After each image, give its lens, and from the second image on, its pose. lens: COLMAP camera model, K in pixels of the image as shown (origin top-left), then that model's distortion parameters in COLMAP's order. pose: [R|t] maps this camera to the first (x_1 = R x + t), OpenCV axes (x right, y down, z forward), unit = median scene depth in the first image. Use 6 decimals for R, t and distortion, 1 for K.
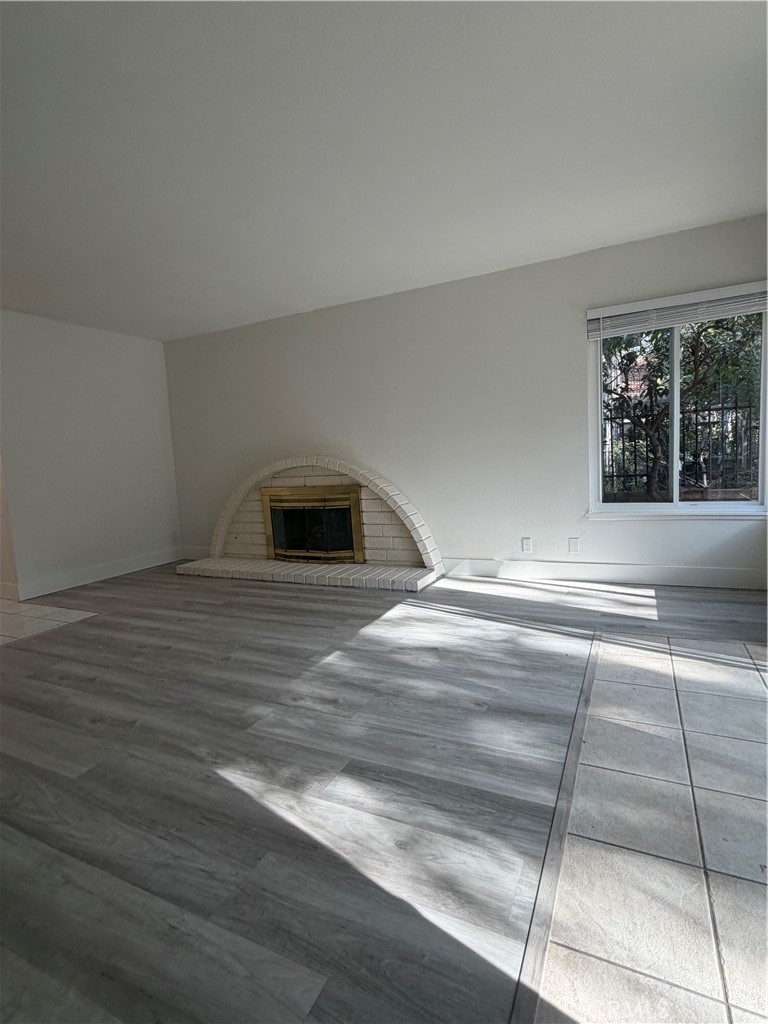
lens RADIAL K [[512.3, 0, 384.0], [0, 512.3, 512.0], [0, 0, 1]] dist [0.002133, 0.000263]
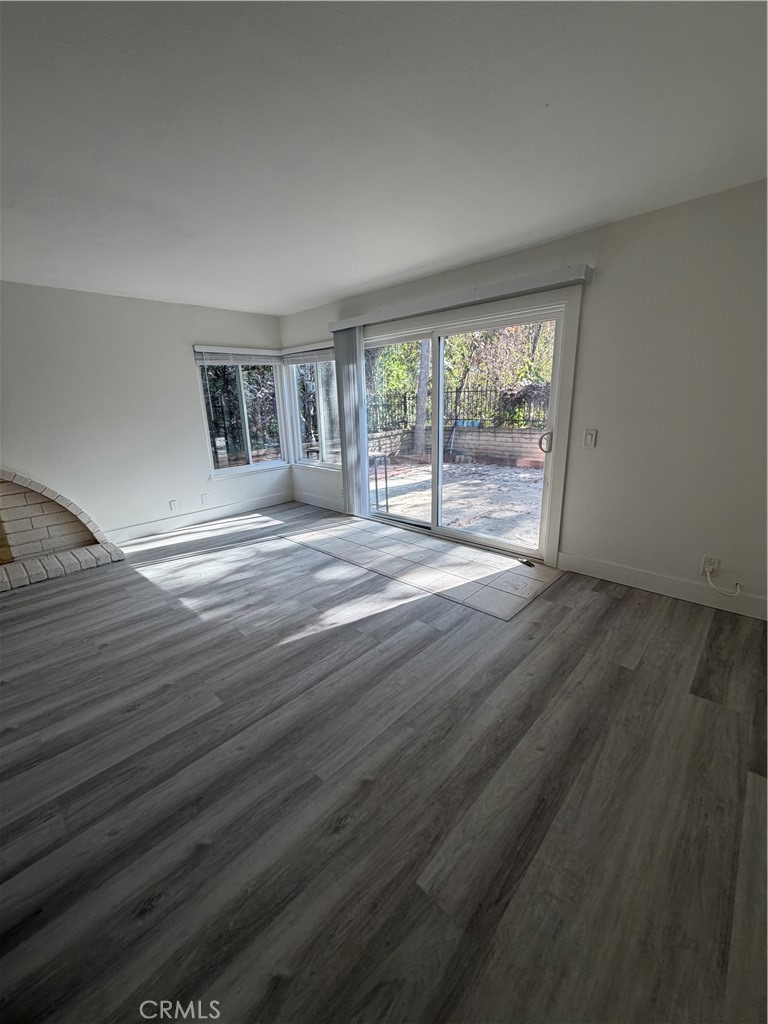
lens RADIAL K [[406.6, 0, 383.8], [0, 406.6, 509.5], [0, 0, 1]] dist [-0.000355, 0.000059]
pose [[0.299958, -0.207747, 0.931057, -0.779327], [0.118068, 0.976580, 0.179867, -0.076935], [-0.946618, 0.055975, 0.317461, 0.119873]]
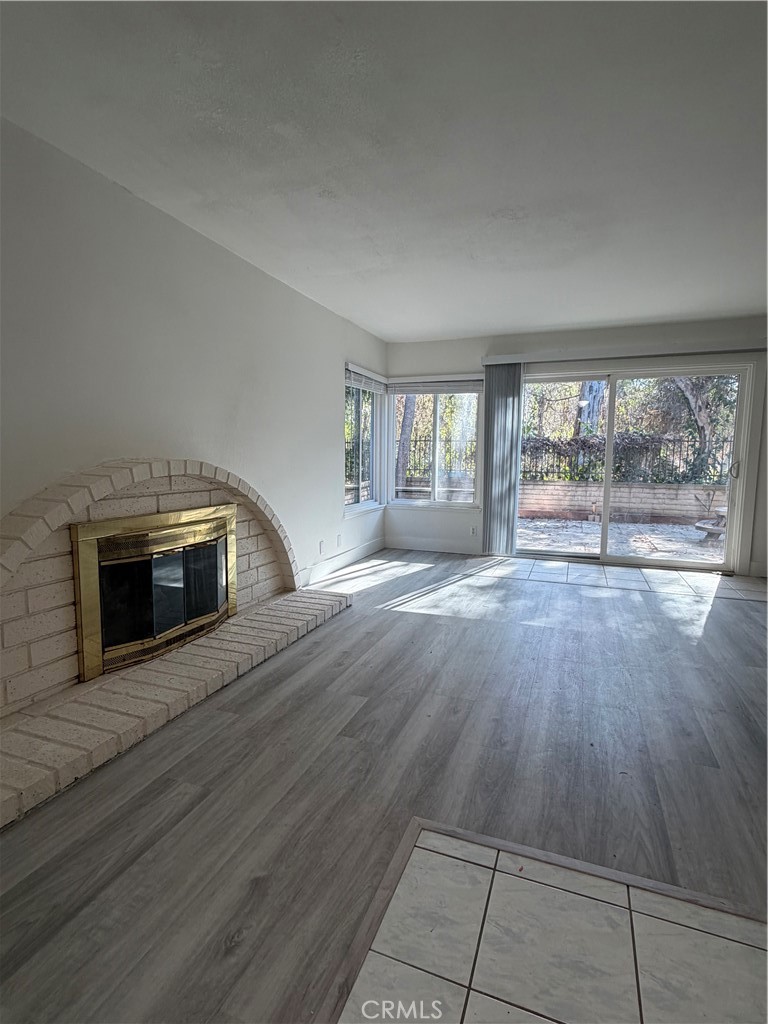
lens RADIAL K [[512.3, 0, 384.0], [0, 512.3, 512.0], [0, 0, 1]] dist [0.002133, 0.000263]
pose [[-0.092453, -0.052115, 0.994352, -1.128412], [0.106560, 0.992376, 0.061919, -0.092625], [-0.989999, 0.111683, -0.086195, 1.245542]]
